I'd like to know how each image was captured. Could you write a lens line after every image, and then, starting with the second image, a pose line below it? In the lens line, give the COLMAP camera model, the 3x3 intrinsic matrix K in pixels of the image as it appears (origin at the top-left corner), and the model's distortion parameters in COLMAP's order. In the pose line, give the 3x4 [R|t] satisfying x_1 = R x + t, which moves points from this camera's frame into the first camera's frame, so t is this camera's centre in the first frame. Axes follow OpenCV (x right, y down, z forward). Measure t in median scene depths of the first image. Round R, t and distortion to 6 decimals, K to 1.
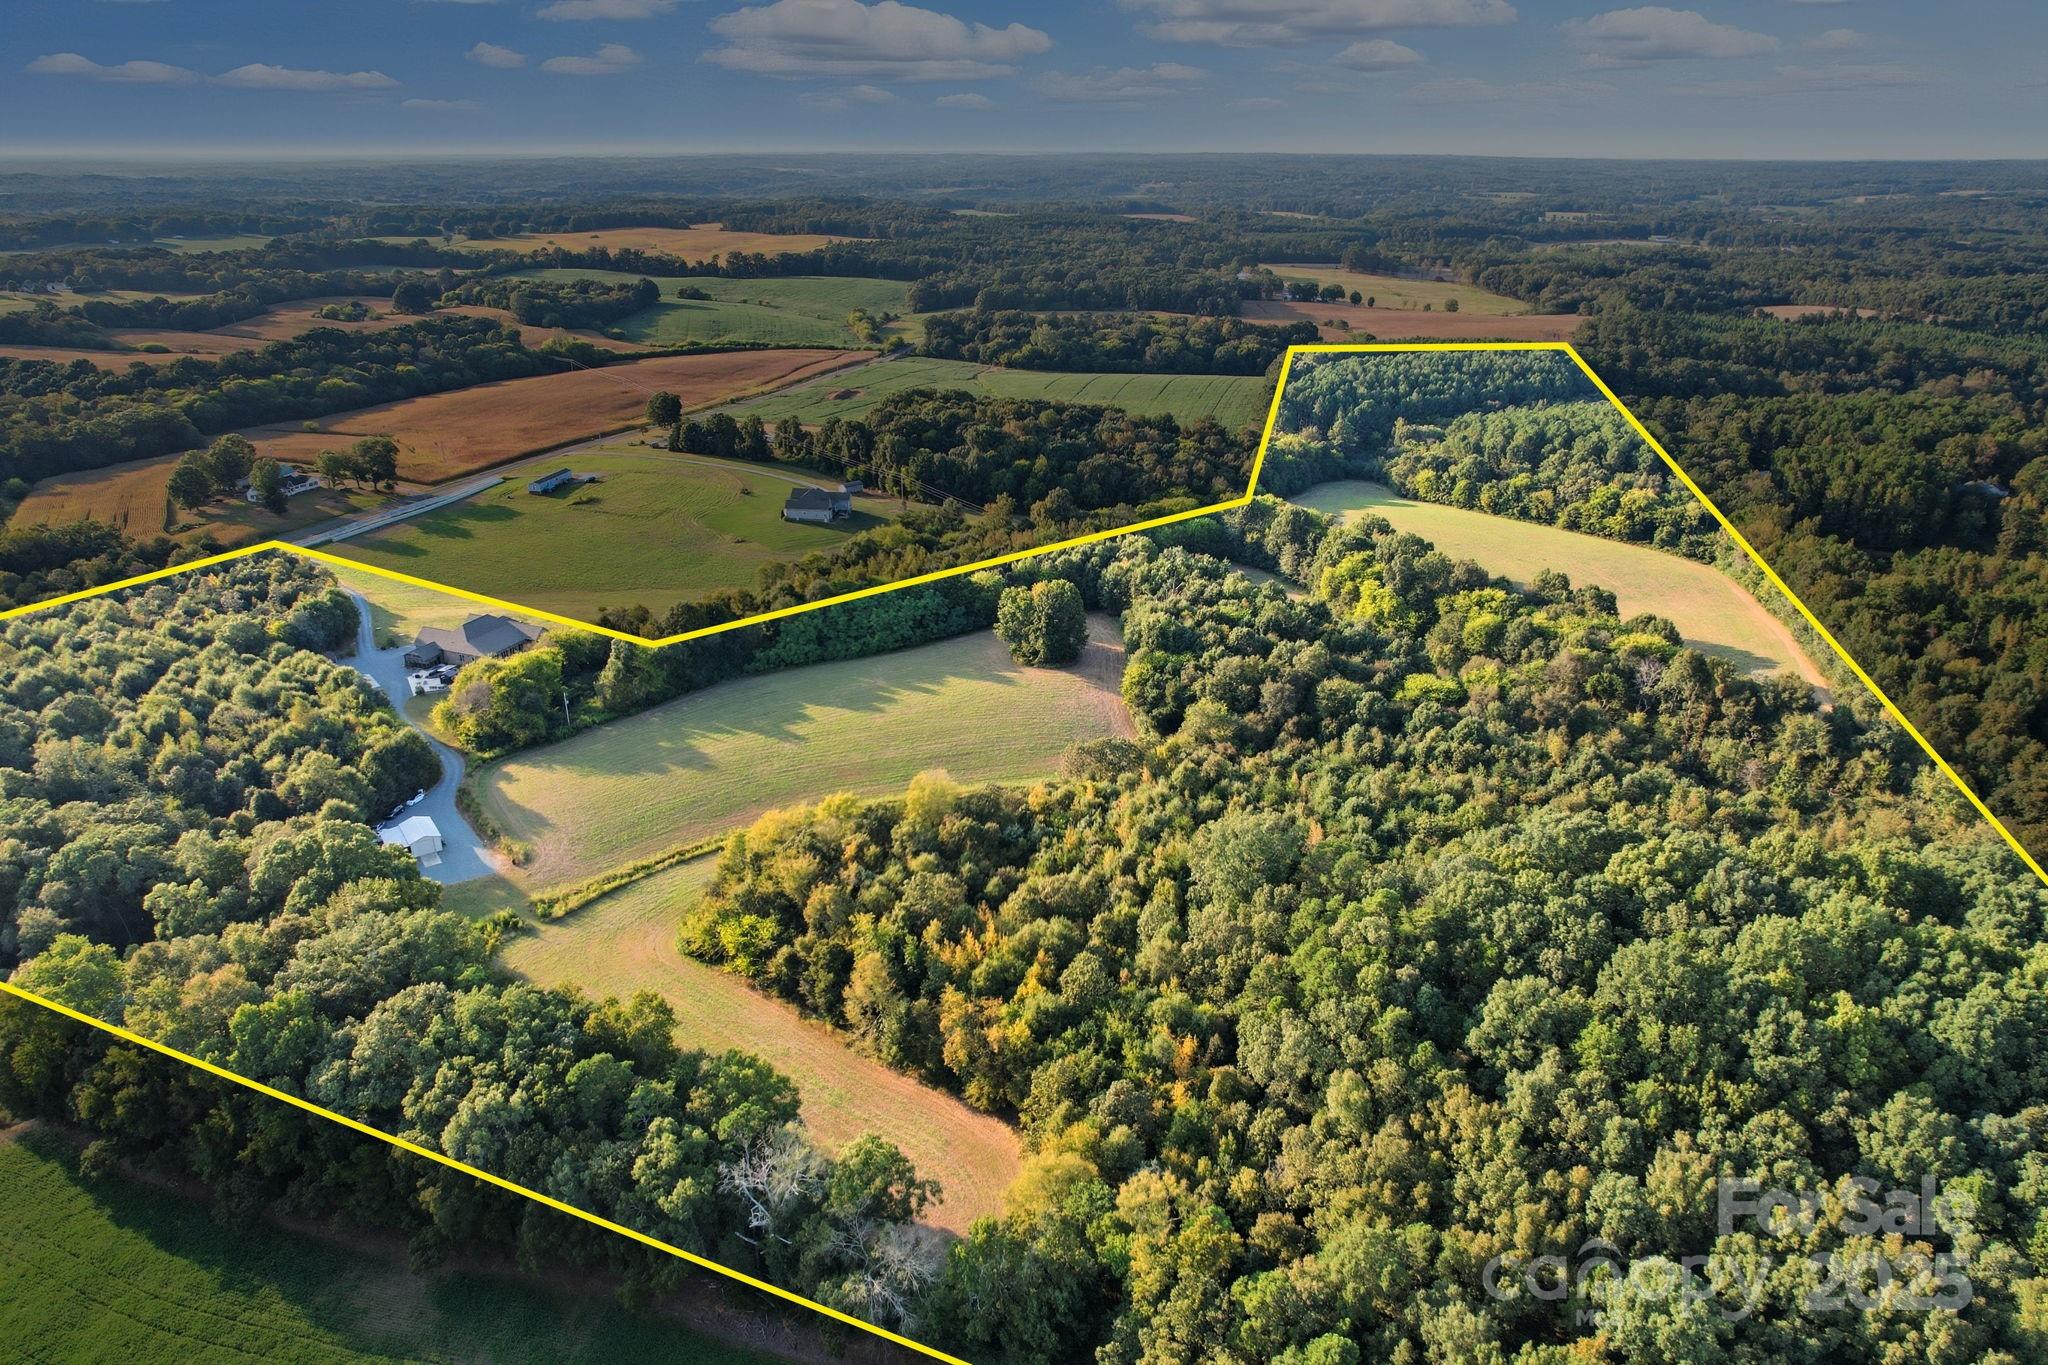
lens RADIAL K [[1315.0, 0, 1024.0], [0, 1315.0, 682.5], [0, 0, 1]] dist [-0.055938, 0.060255]
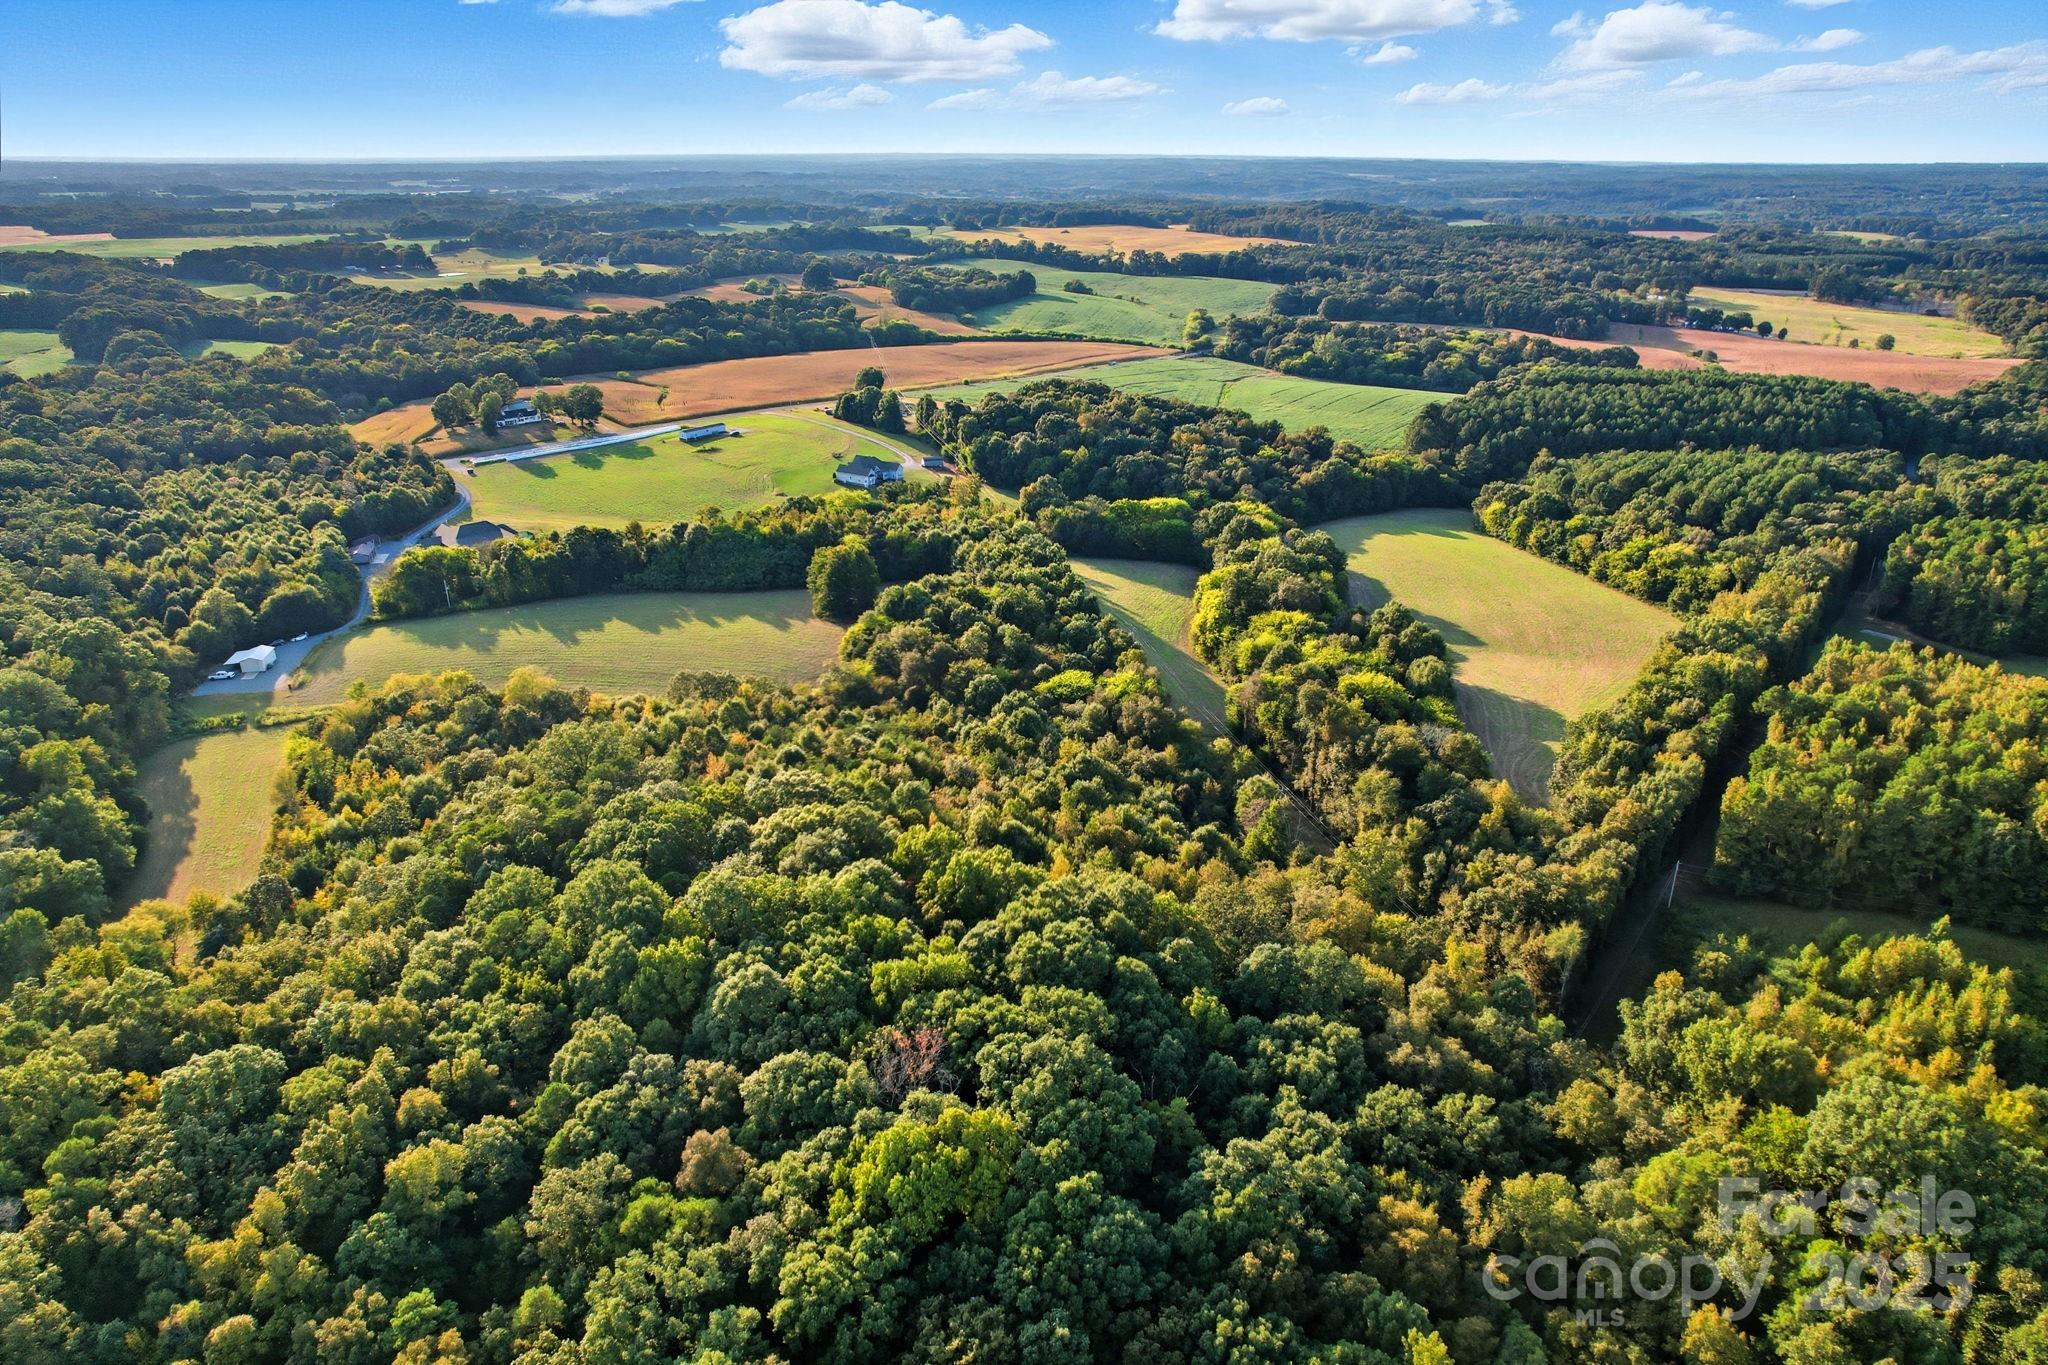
lens RADIAL K [[1315.0, 0, 1024.0], [0, 1315.0, 682.5], [0, 0, 1]] dist [-0.055938, 0.060255]
pose [[0.919287, 0.154374, -0.362050, 0.189299], [-0.155806, 0.987460, 0.025431, -0.005557], [0.361436, 0.033031, 0.931812, 0.020300]]
